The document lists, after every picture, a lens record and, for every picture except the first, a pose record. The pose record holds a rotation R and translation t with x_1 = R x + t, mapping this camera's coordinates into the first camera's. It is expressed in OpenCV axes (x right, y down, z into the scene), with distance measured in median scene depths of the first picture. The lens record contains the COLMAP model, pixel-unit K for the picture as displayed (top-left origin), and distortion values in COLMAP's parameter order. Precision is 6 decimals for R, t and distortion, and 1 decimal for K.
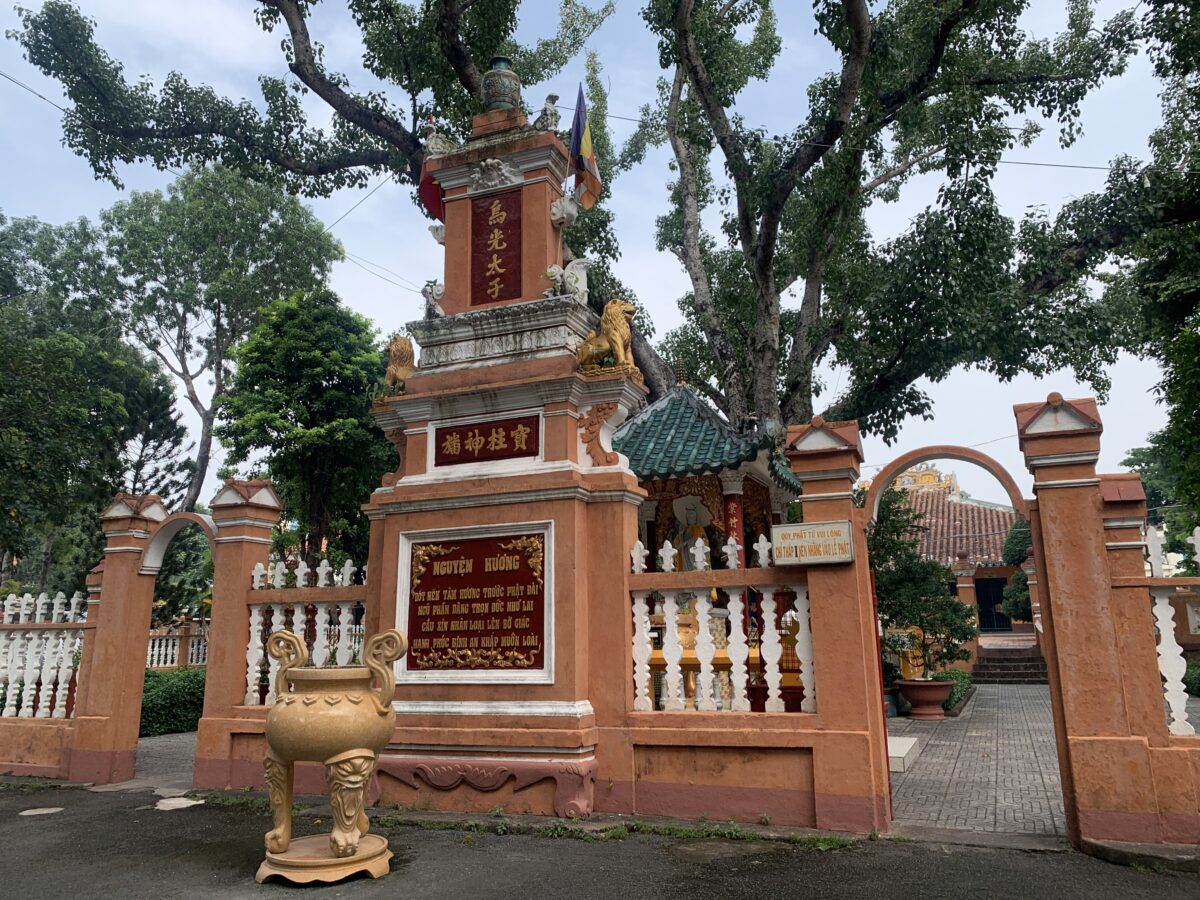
lens RADIAL K [[923.2, 0, 600.0], [0, 923.2, 450.0], [0, 0, 1]] dist [0.003785, -0.001110]
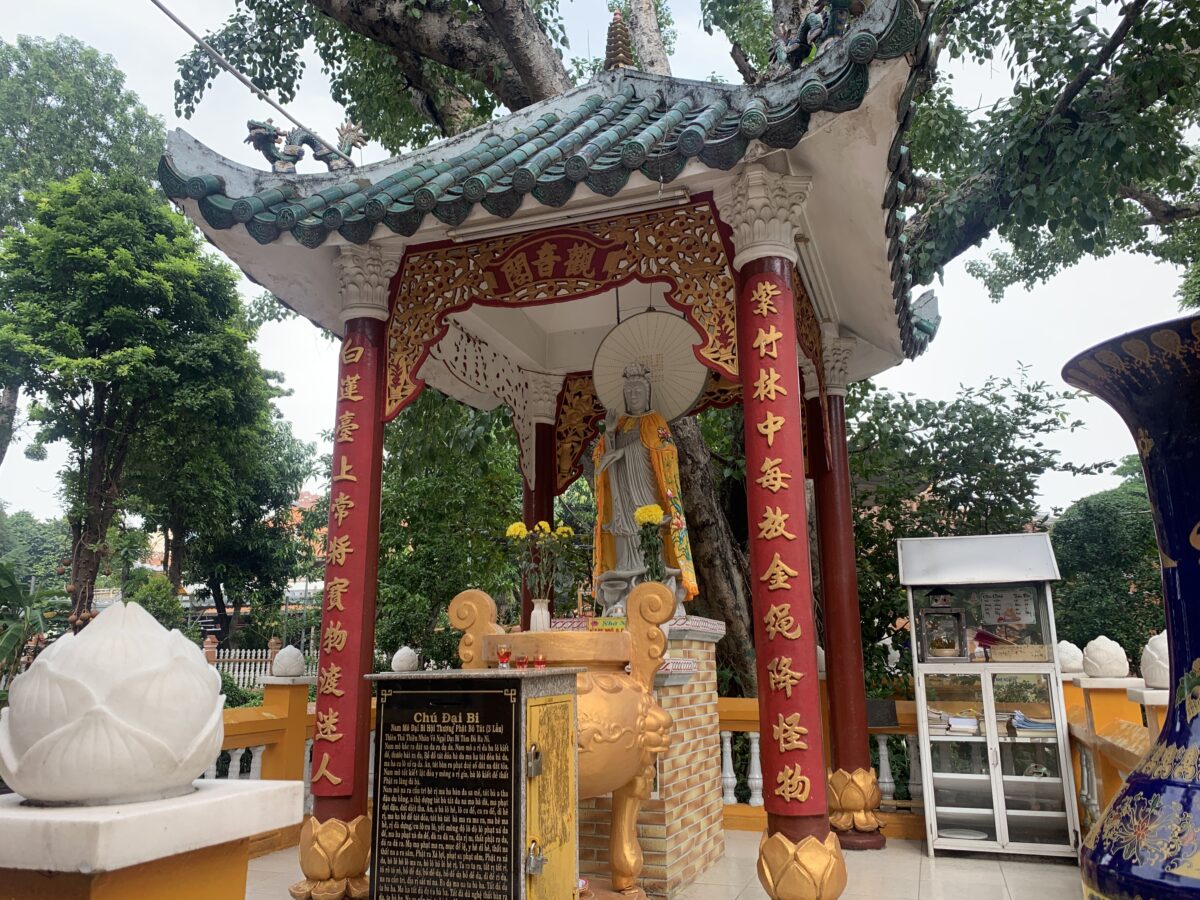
lens RADIAL K [[923.2, 0, 600.0], [0, 923.2, 450.0], [0, 0, 1]] dist [0.003785, -0.001110]
pose [[0.997963, 0.020850, 0.060289, 0.029201], [-0.019398, 0.999510, -0.024557, 0.052359], [-0.060772, 0.023338, 0.997879, 0.292779]]
